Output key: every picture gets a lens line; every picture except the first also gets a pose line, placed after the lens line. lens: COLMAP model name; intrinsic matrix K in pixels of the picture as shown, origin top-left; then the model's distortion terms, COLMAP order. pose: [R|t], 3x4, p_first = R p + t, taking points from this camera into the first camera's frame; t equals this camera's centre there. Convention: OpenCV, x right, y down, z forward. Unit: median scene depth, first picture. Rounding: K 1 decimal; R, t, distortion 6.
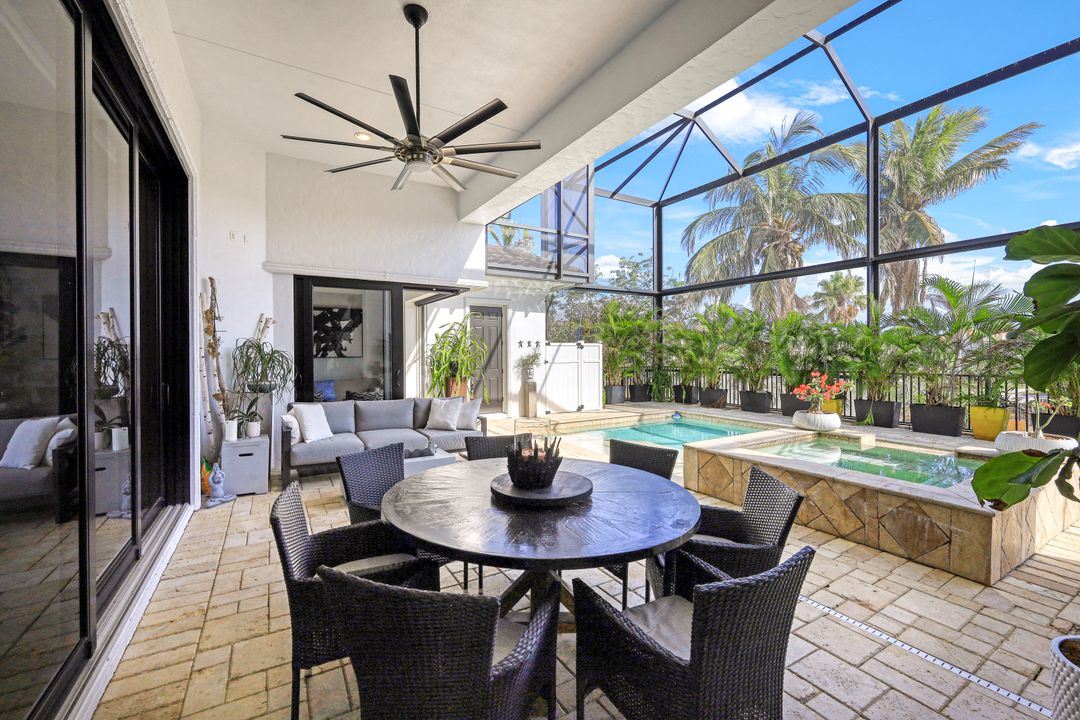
lens RADIAL K [[447.9, 0, 538.1], [0, 447.9, 352.7], [0, 0, 1]] dist [0.000911, -0.000133]
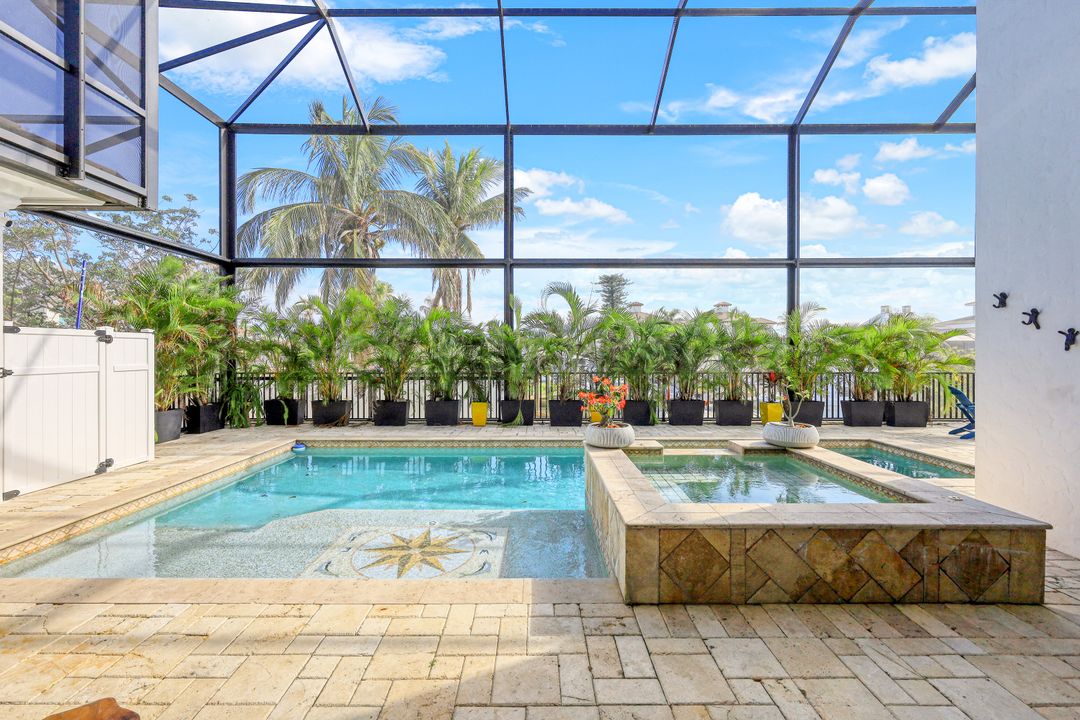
lens RADIAL K [[447.9, 0, 538.1], [0, 447.9, 352.7], [0, 0, 1]] dist [0.000911, -0.000133]
pose [[0.509223, 0.005534, 0.860617, -0.084210], [-0.004706, 0.999982, -0.003645, 0.001490], [-0.860622, -0.002194, 0.509240, 0.360718]]
